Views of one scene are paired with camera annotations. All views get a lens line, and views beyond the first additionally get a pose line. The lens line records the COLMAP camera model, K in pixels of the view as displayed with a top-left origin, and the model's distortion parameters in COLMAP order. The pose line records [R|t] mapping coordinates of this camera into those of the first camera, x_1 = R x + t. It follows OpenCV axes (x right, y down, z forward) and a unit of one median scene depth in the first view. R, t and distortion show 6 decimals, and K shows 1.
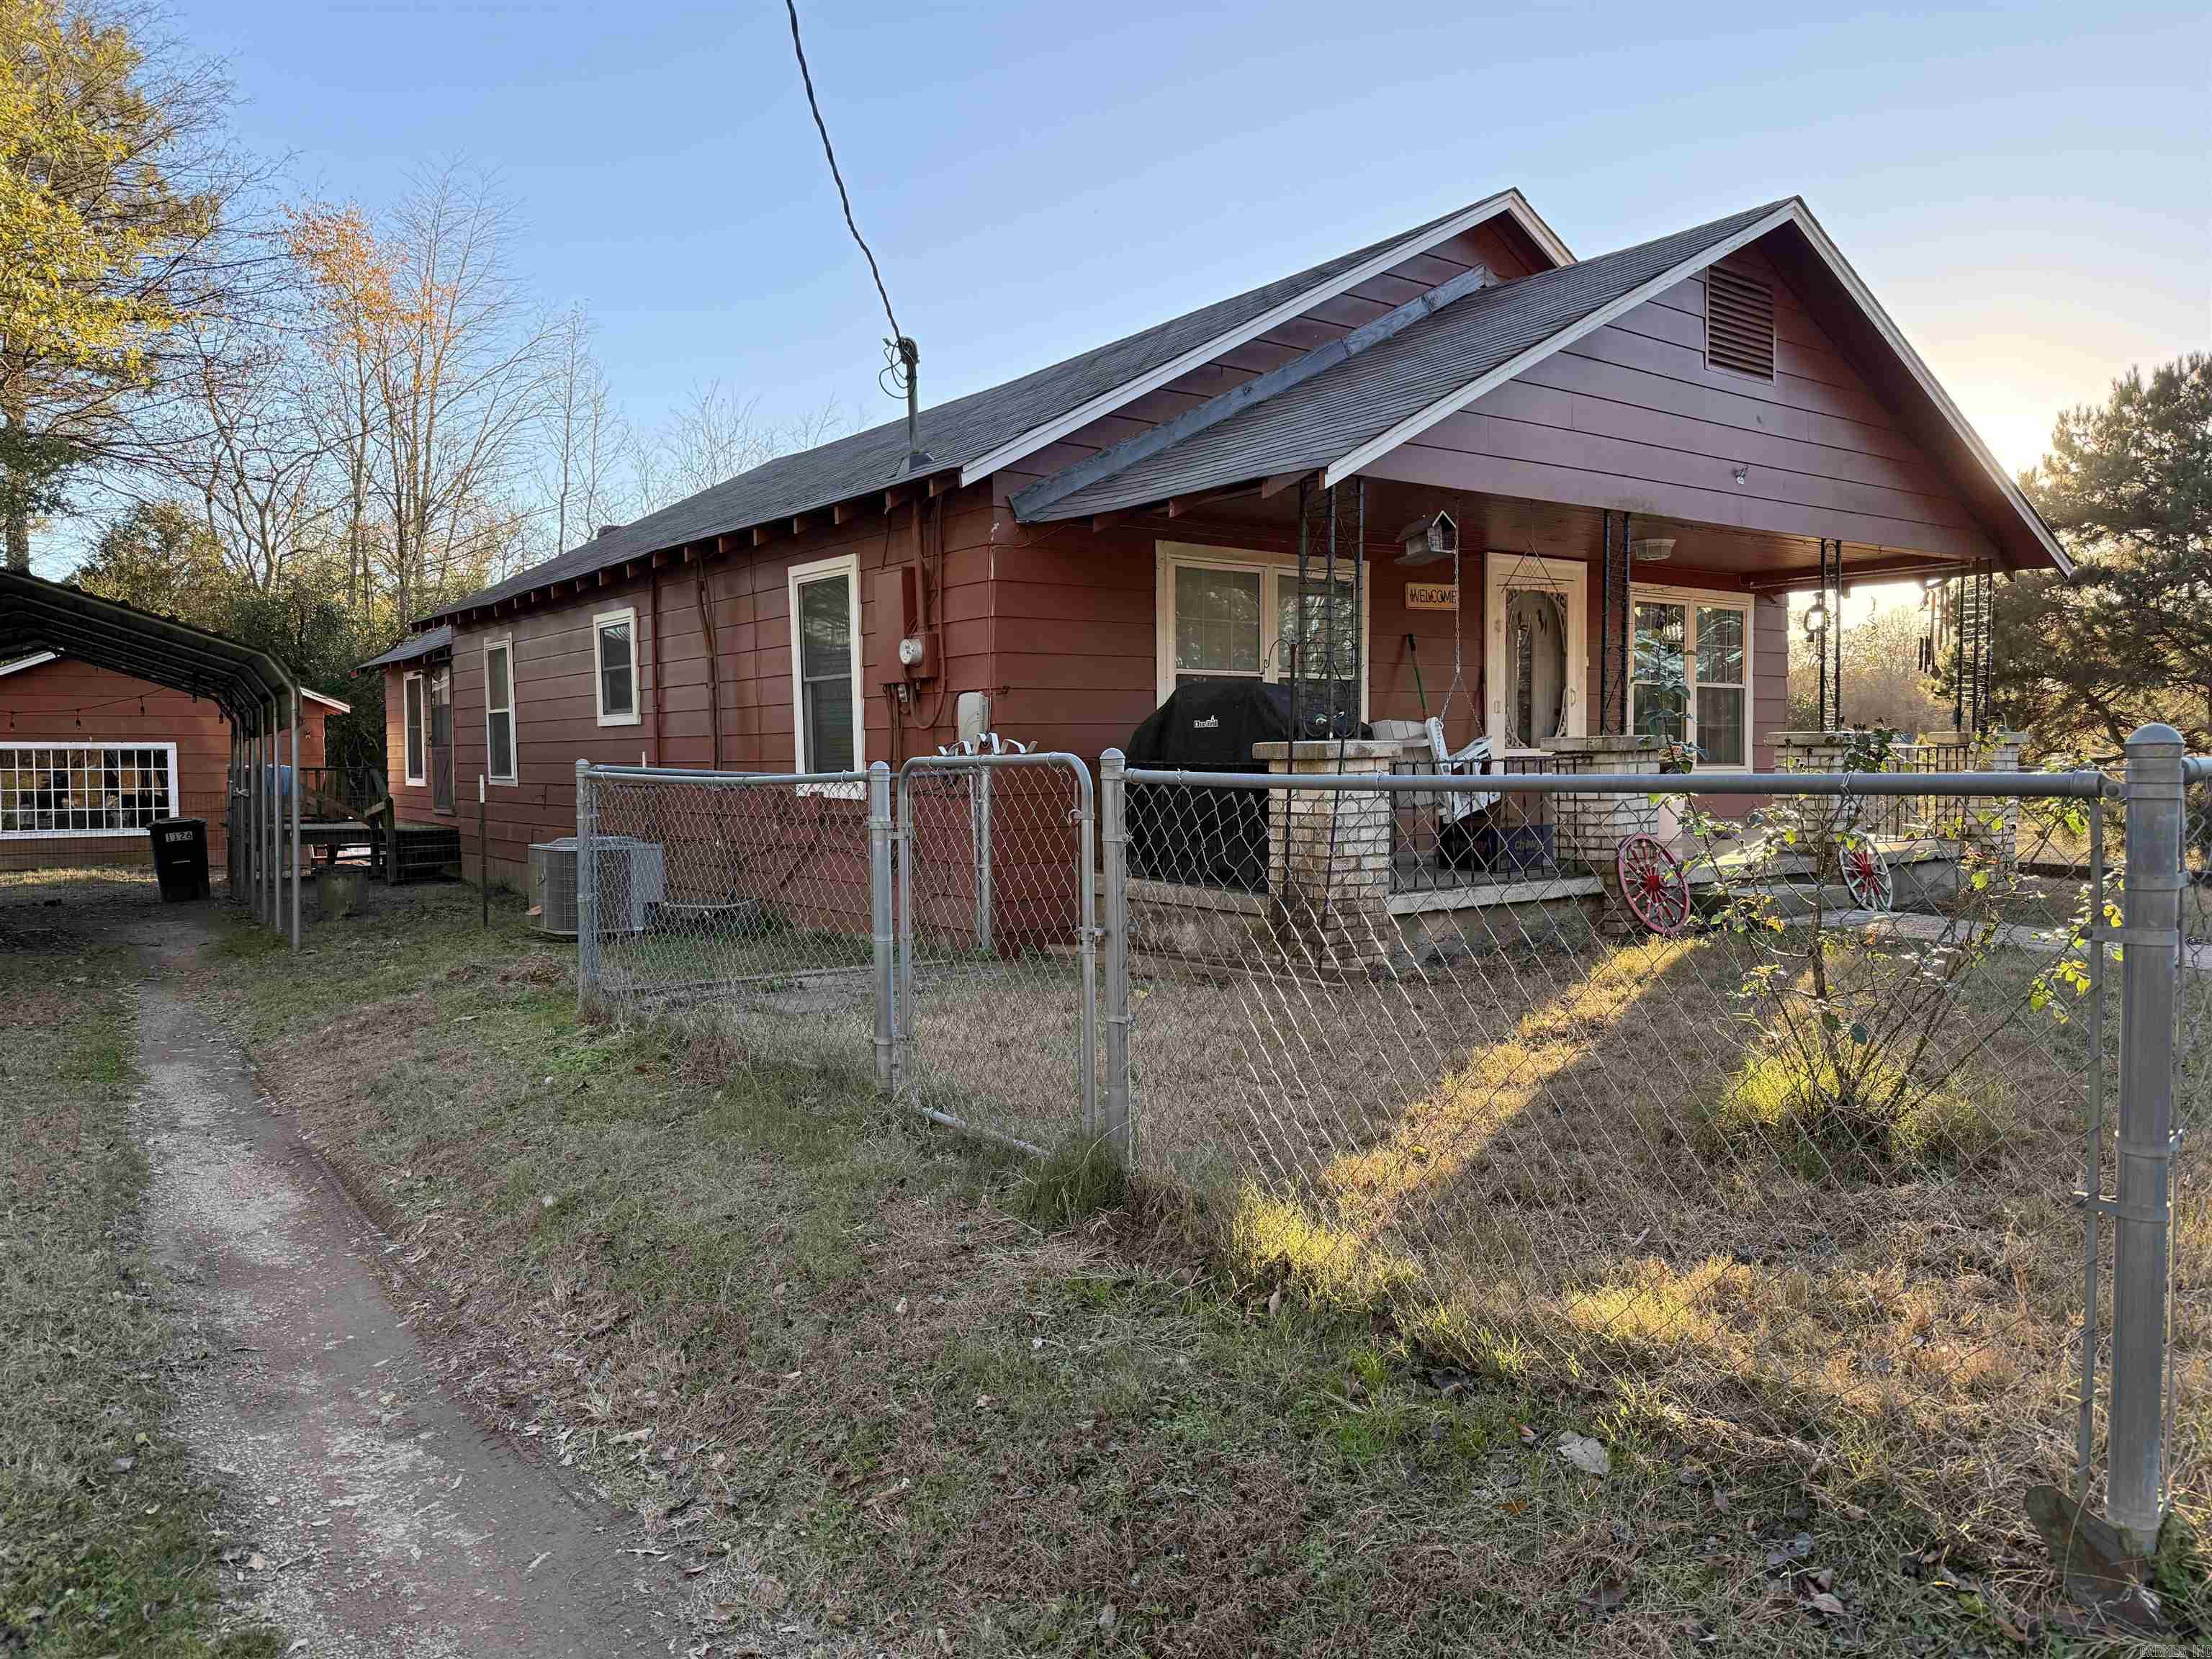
lens RADIAL K [[1550.2, 0, 1115.1], [0, 1550.2, 832.9], [0, 0, 1]] dist [0.070953, -0.089880]
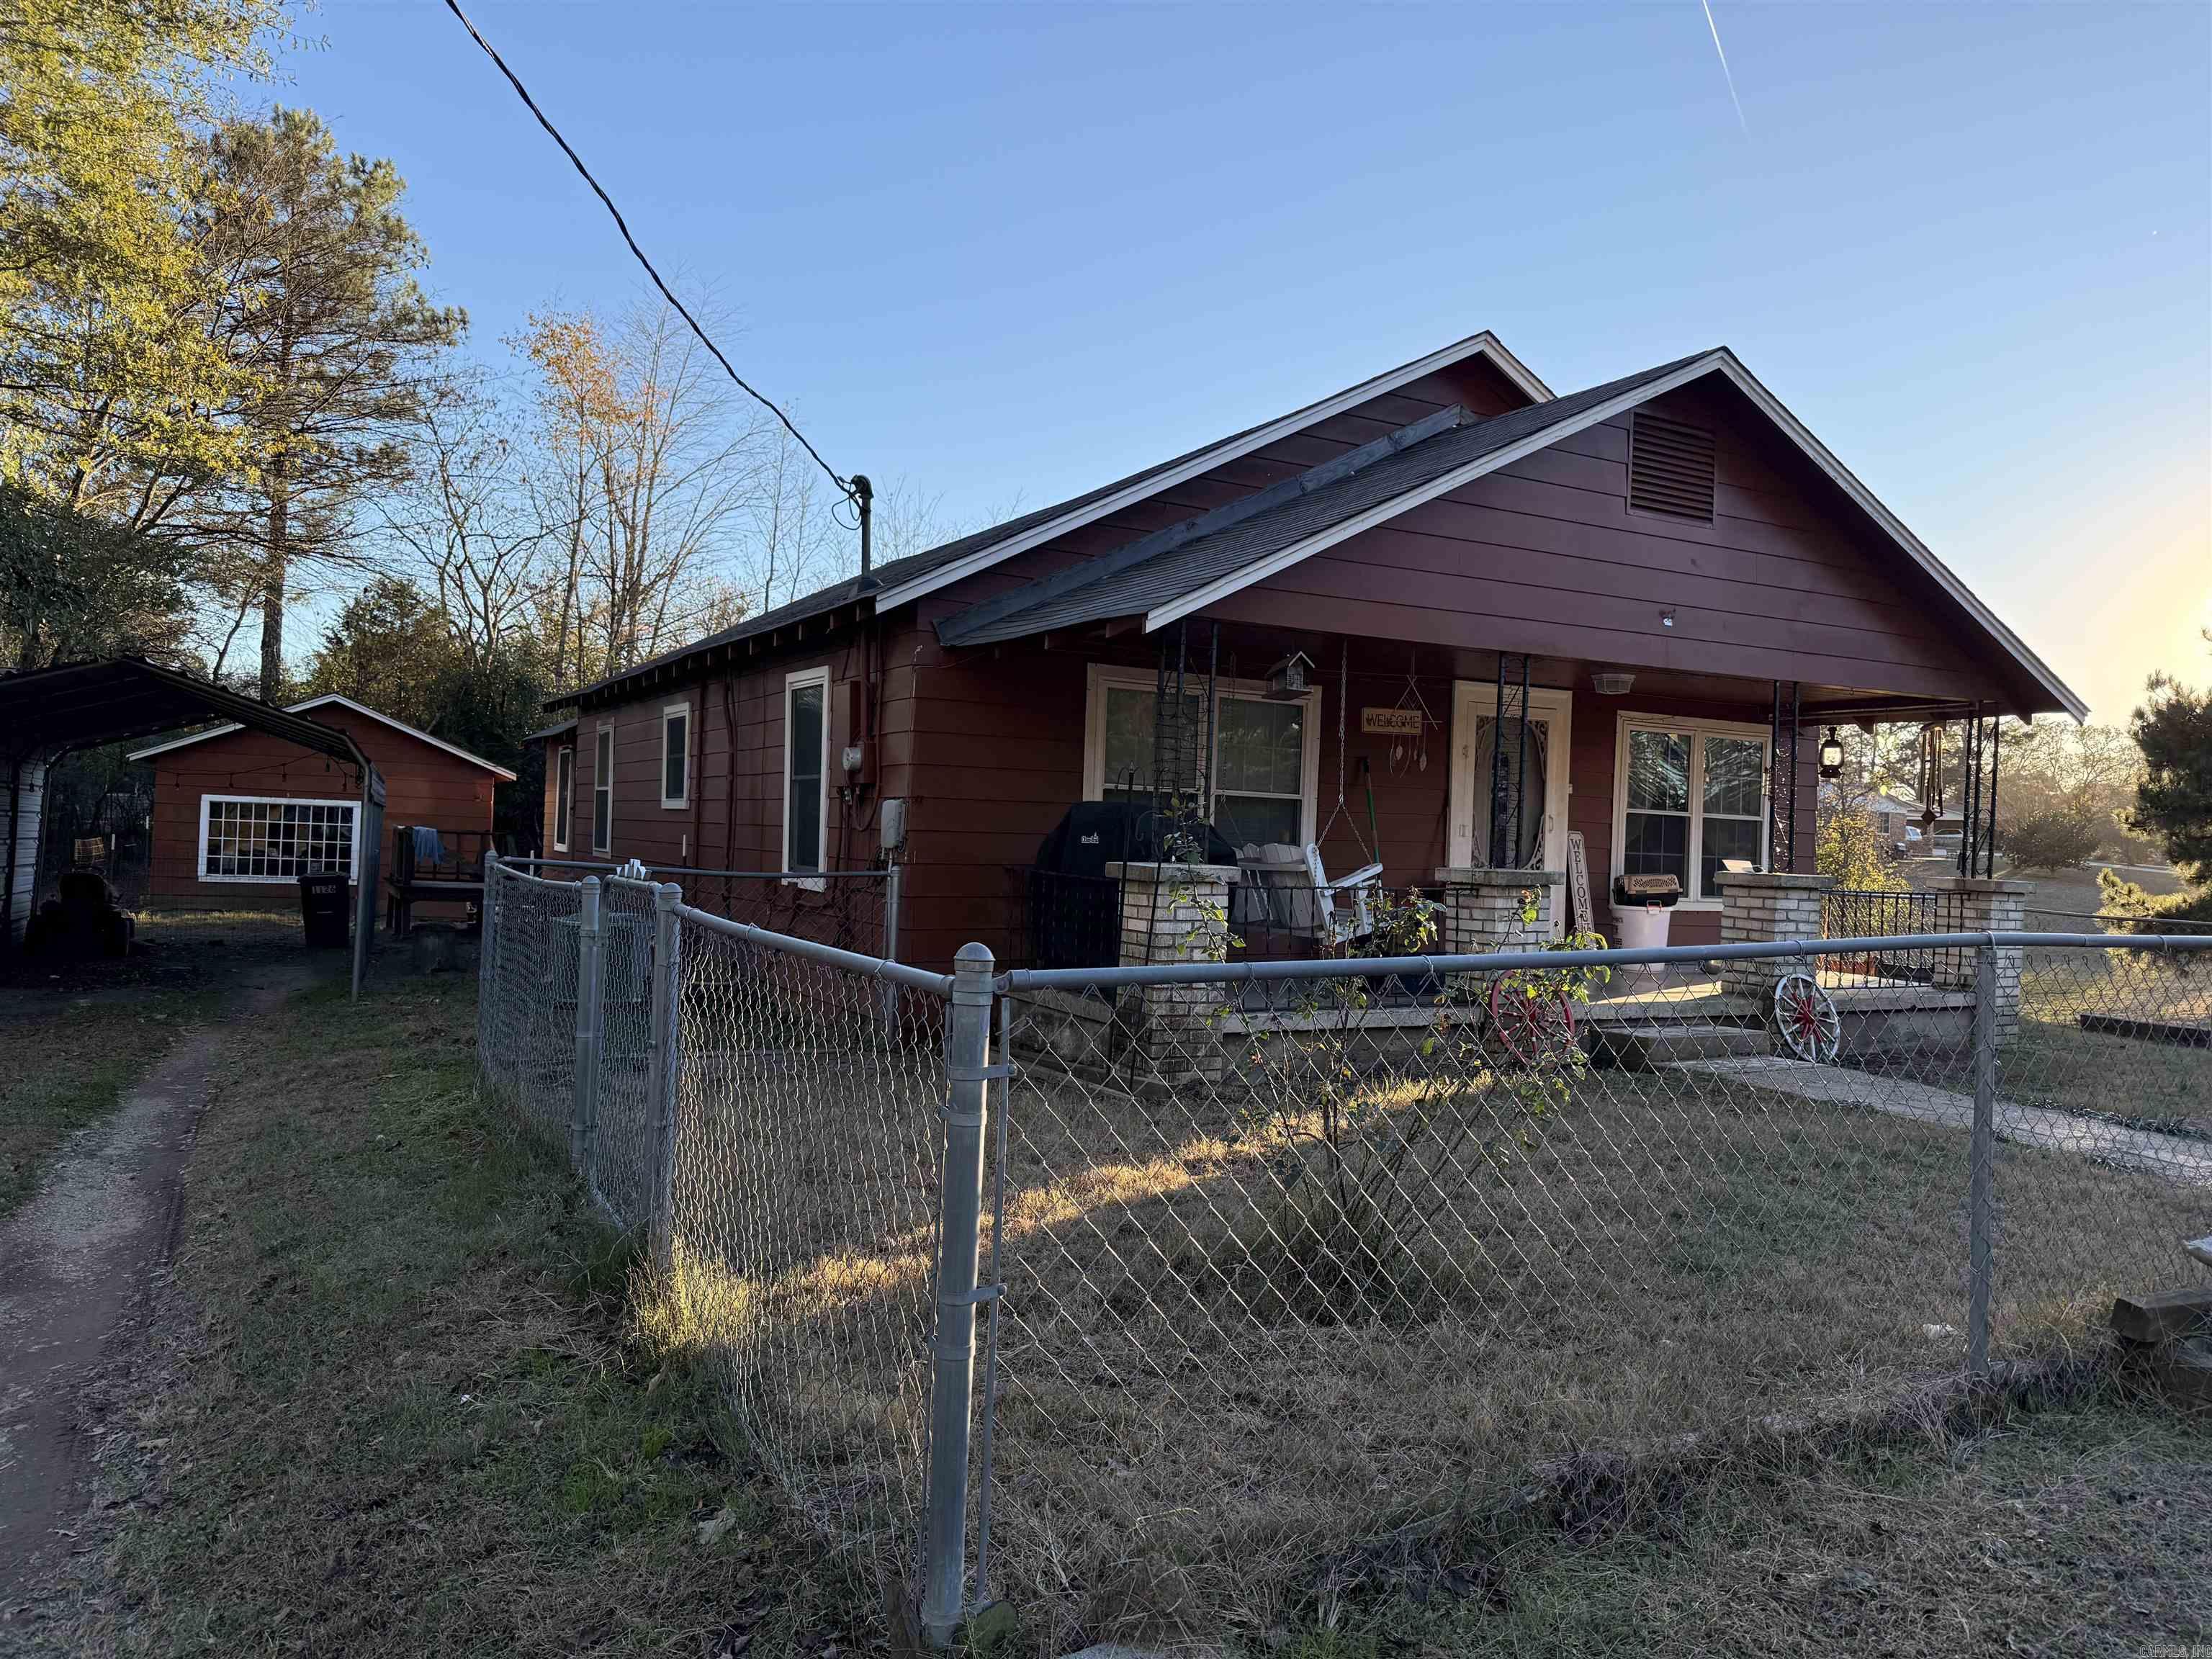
lens RADIAL K [[1550.2, 0, 1105.2], [0, 1550.2, 837.4], [0, 0, 1]] dist [0.070953, -0.089880]
pose [[0.988835, 0.045077, -0.142030, 0.201657], [-0.052075, 0.997586, -0.045939, -0.022646], [0.139617, 0.052822, 0.988796, -0.042022]]
